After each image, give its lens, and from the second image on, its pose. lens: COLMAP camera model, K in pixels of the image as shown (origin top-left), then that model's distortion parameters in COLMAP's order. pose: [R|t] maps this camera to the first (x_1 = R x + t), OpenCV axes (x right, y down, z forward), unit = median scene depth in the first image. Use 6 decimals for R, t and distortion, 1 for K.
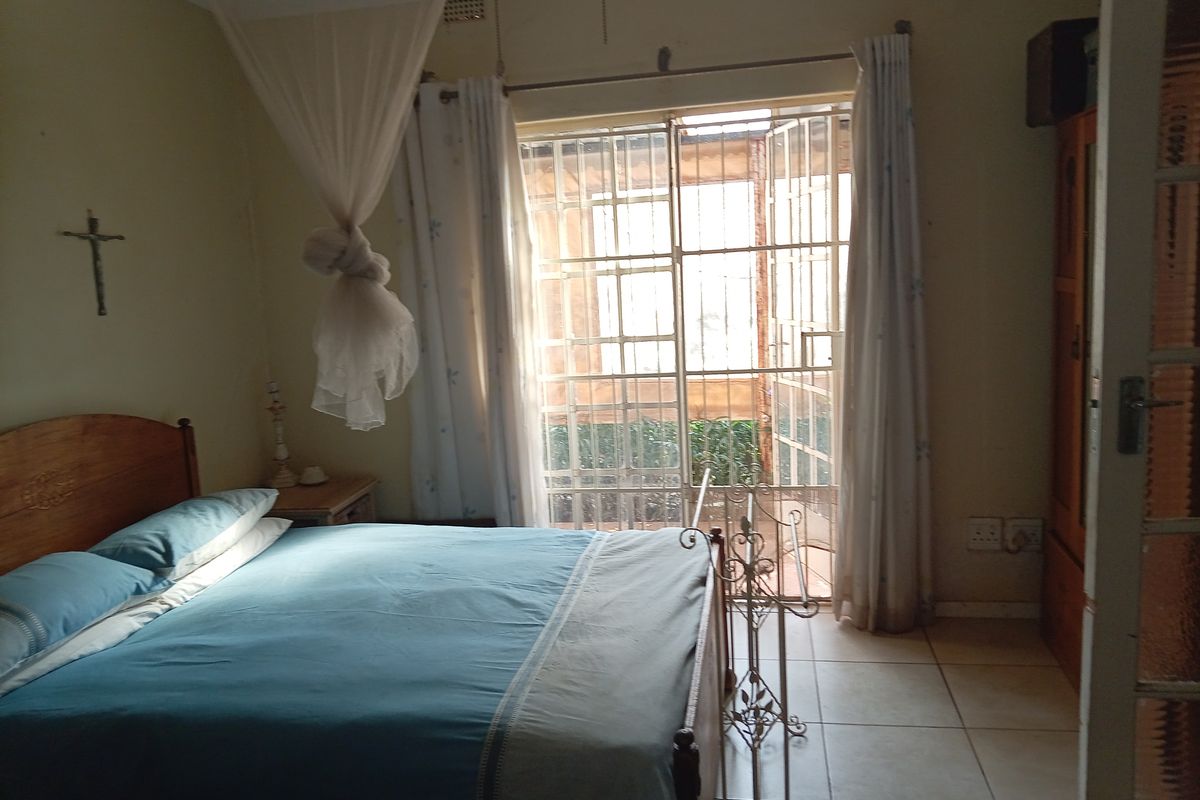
lens RADIAL K [[890.6, 0, 601.0], [0, 890.6, 398.9], [0, 0, 1]] dist [0.019850, -0.008611]
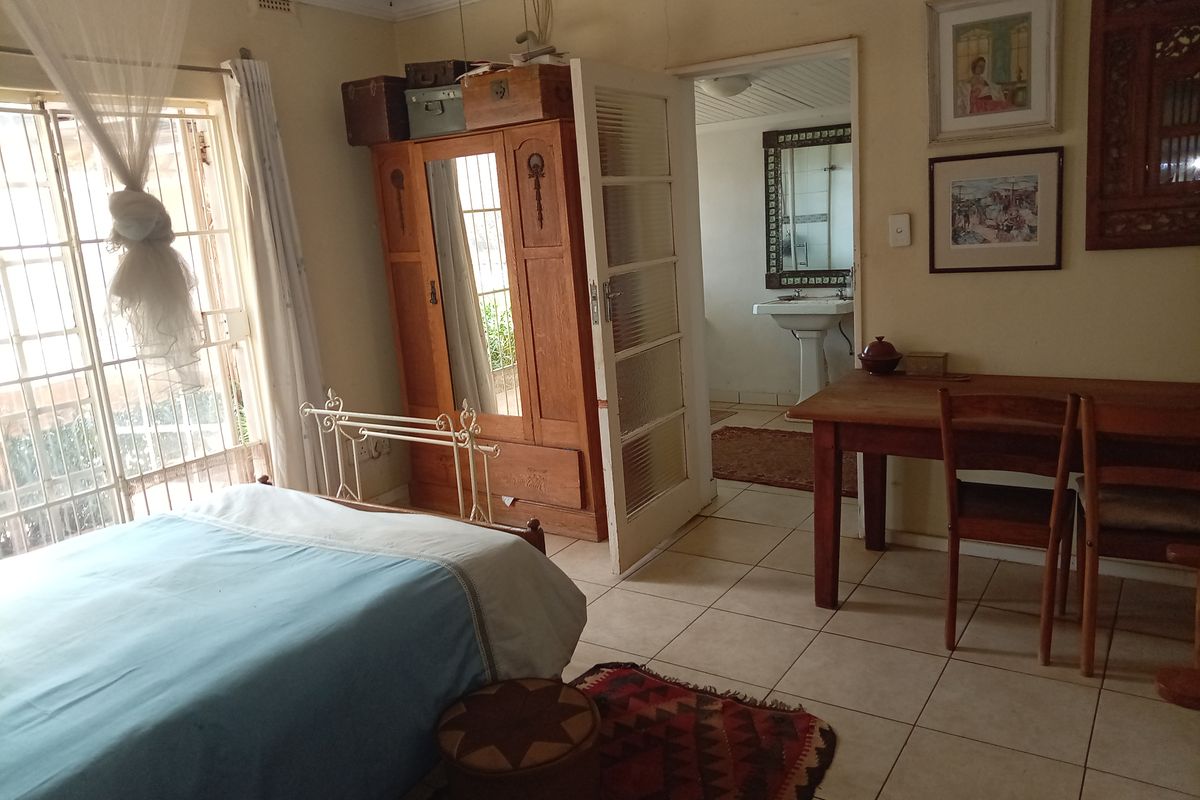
lens RADIAL K [[890.6, 0, 602.0], [0, 890.6, 397.8], [0, 0, 1]] dist [0.019850, -0.008611]
pose [[0.397120, -0.164604, 0.902885, -0.782113], [0.196365, 0.976242, 0.091609, 0.031958], [-0.896513, 0.140915, 0.420008, 0.138551]]
